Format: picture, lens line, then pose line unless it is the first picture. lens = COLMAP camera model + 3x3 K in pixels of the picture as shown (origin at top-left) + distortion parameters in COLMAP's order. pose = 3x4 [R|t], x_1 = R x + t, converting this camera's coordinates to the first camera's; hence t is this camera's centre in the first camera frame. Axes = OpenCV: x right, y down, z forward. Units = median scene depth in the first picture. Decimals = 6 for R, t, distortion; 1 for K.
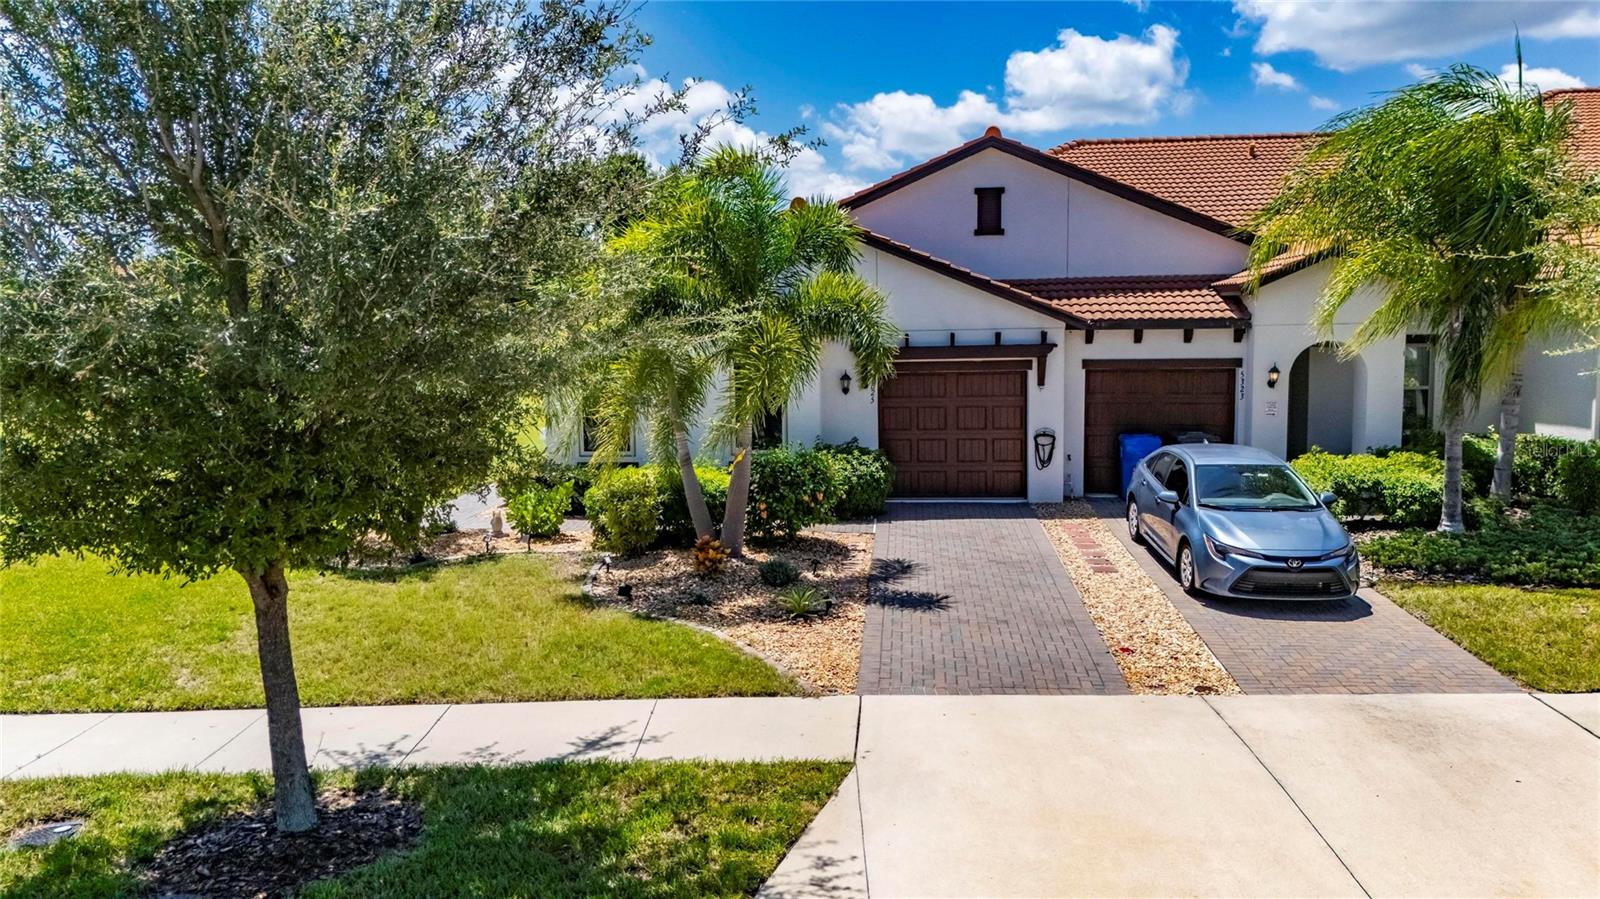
lens RADIAL K [[1185.9, 0, 796.8], [0, 1185.9, 452.1], [0, 0, 1]] dist [0.056745, -0.040464]
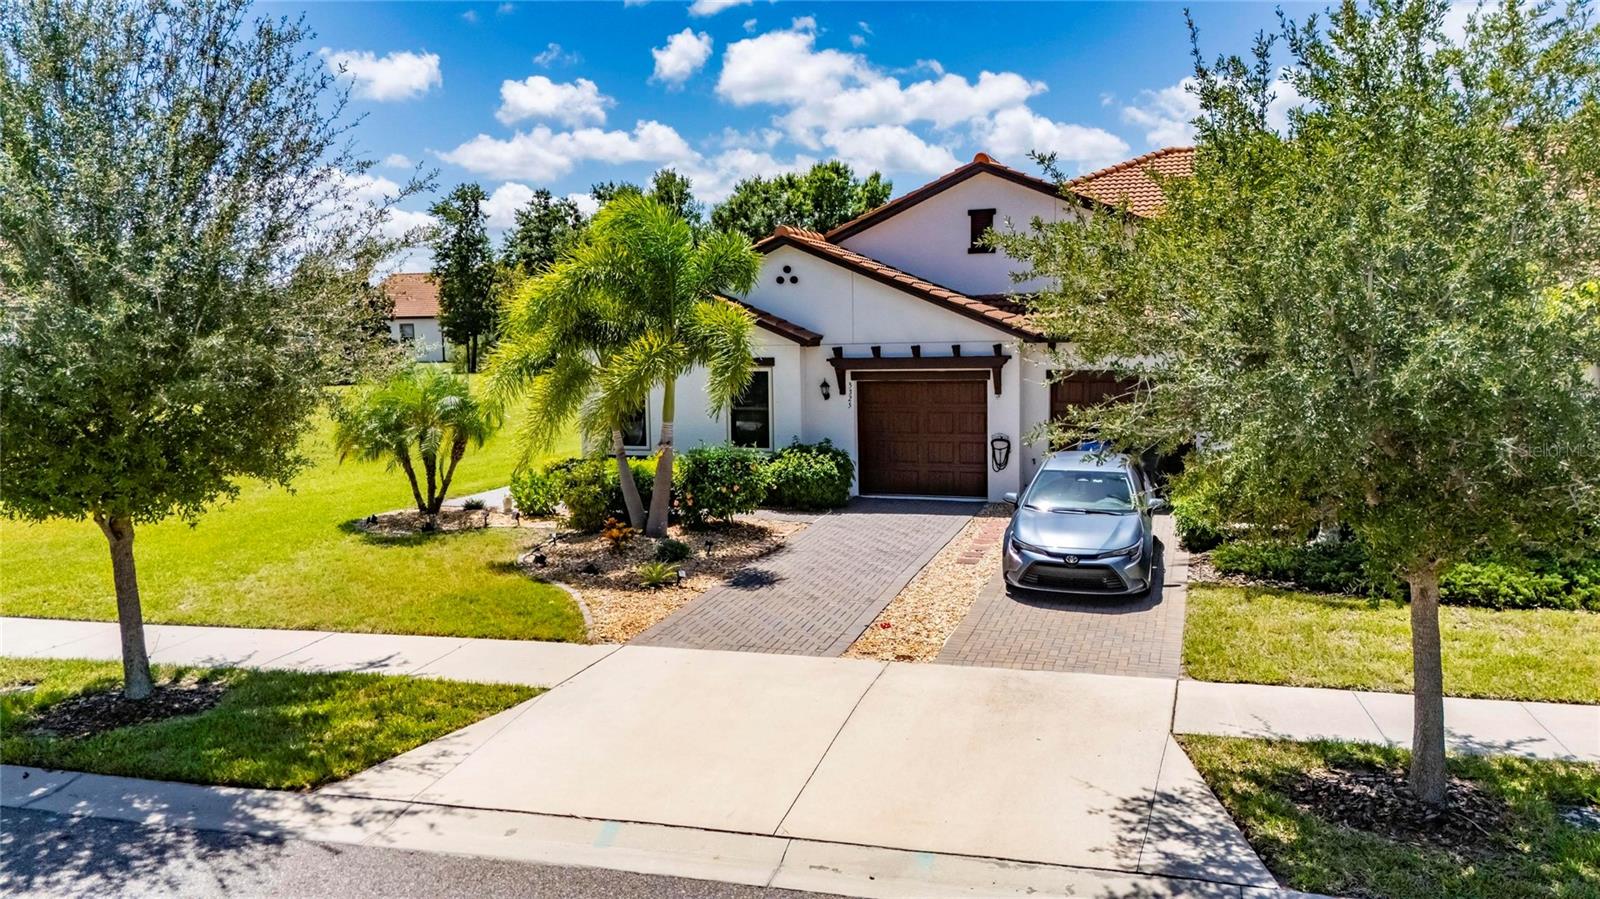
lens RADIAL K [[1185.9, 0, 802.9], [0, 1185.9, 460.0], [0, 0, 1]] dist [0.056745, -0.040464]
pose [[0.970101, 0.025562, -0.241350, 0.390501], [-0.022897, 0.999642, 0.013841, -0.009053], [0.241617, -0.007901, 0.970339, -0.124458]]
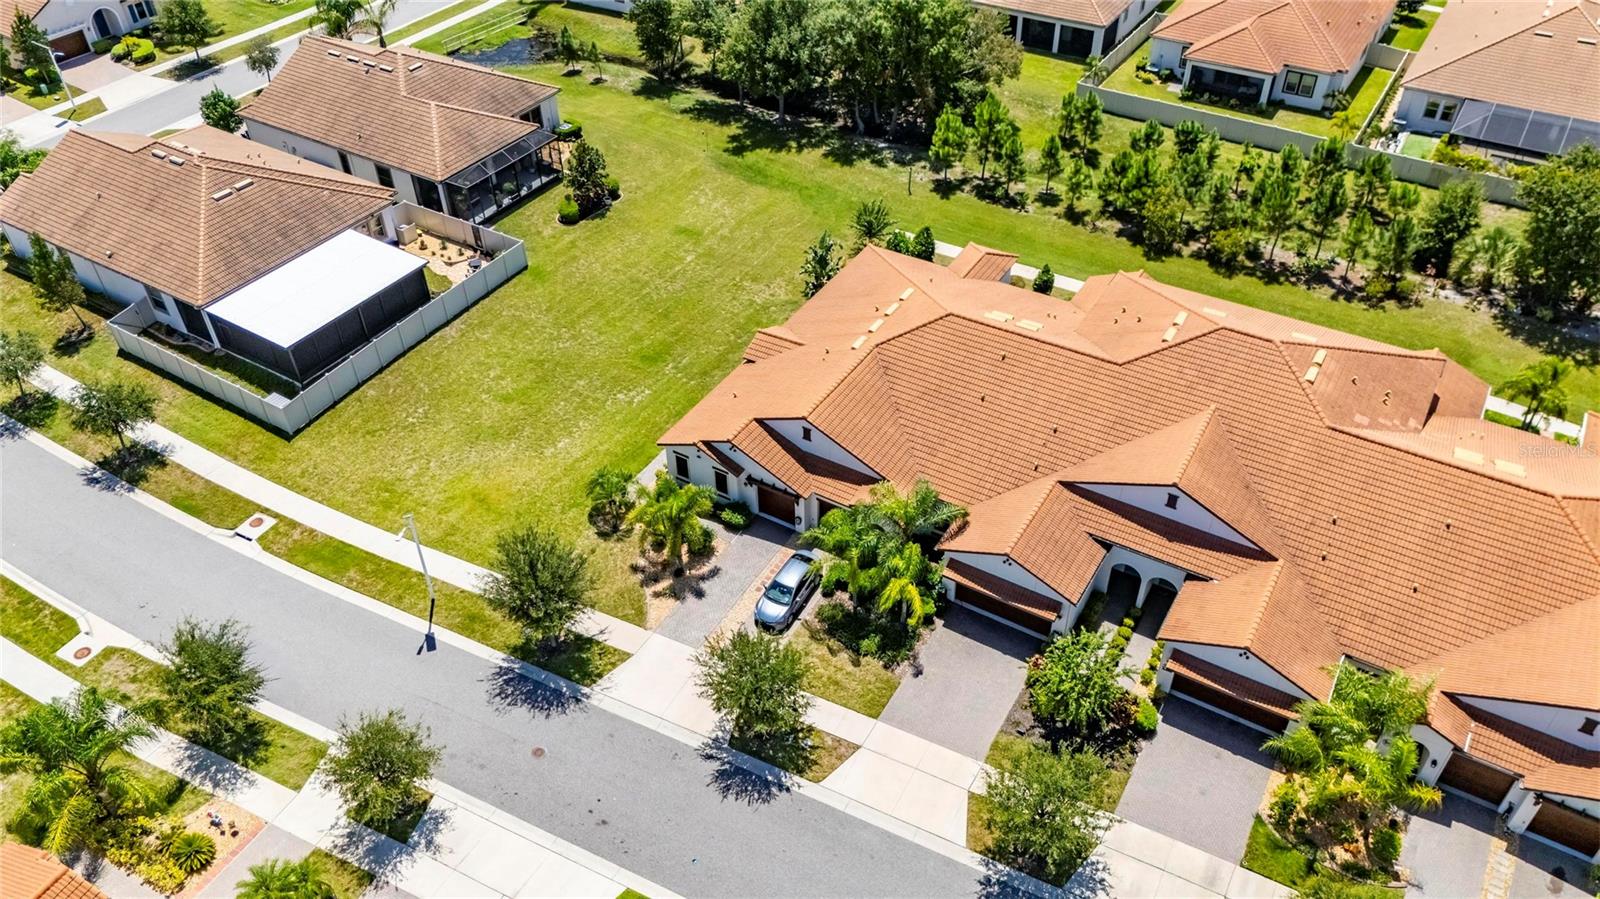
lens RADIAL K [[1185.9, 0, 794.1], [0, 1185.9, 452.8], [0, 0, 1]] dist [0.056745, -0.040464]
pose [[0.894913, 0.289177, -0.339863, 1.628749], [-0.043404, 0.814410, 0.578665, -2.643561], [0.444124, -0.503104, 0.741377, -1.688390]]
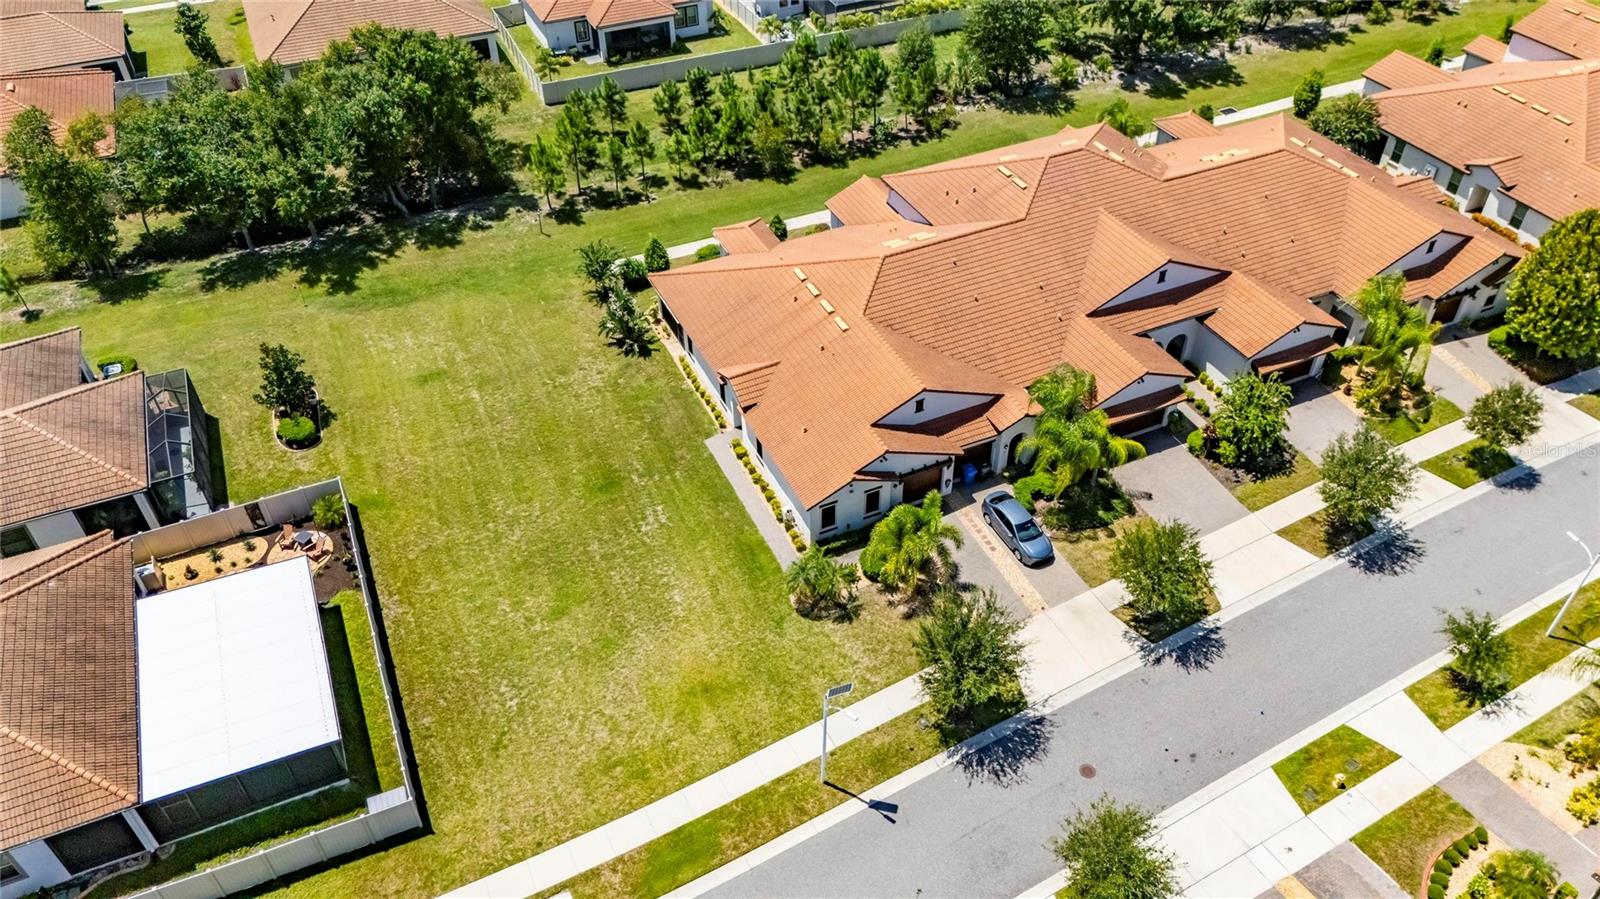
lens RADIAL K [[1185.9, 0, 802.8], [0, 1185.9, 451.6], [0, 0, 1]] dist [0.056745, -0.040464]
pose [[0.867607, -0.323012, 0.378048, -1.785002], [0.051015, 0.814088, 0.578496, -2.632567], [-0.494626, -0.482621, 0.722788, -1.486436]]
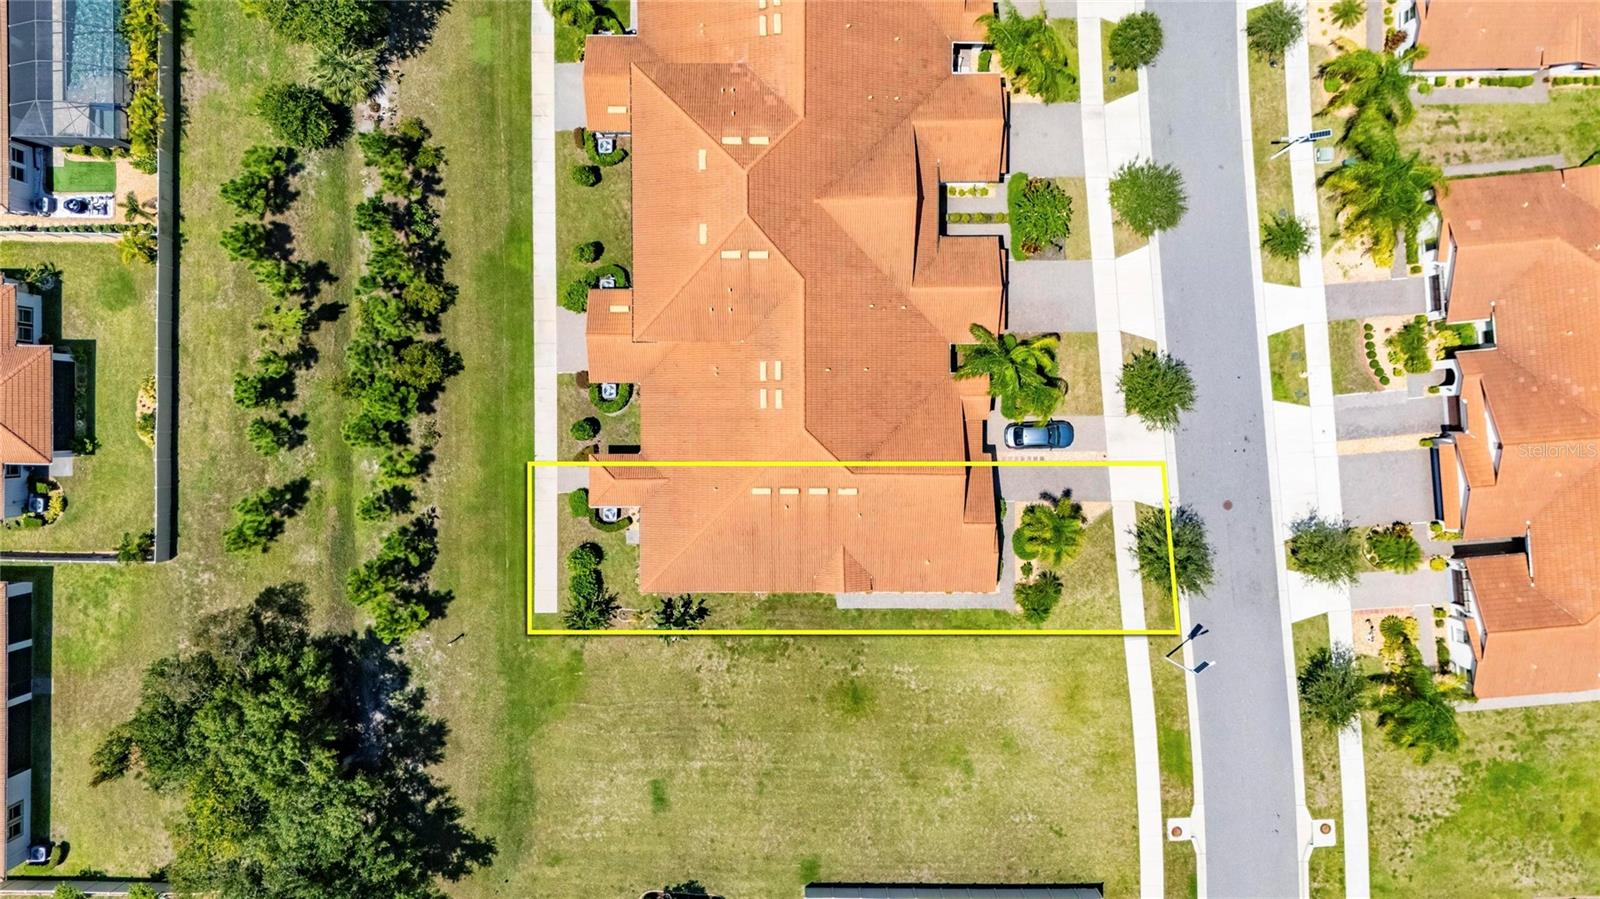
lens RADIAL K [[1185.9, 0, 796.7], [0, 1185.9, 452.7], [0, 0, 1]] dist [0.056745, -0.040464]
pose [[-0.087924, -0.996110, -0.005832, 0.436115], [0.100353, -0.014683, 0.994844, -5.640600], [-0.991059, 0.086885, 0.101253, 1.626308]]
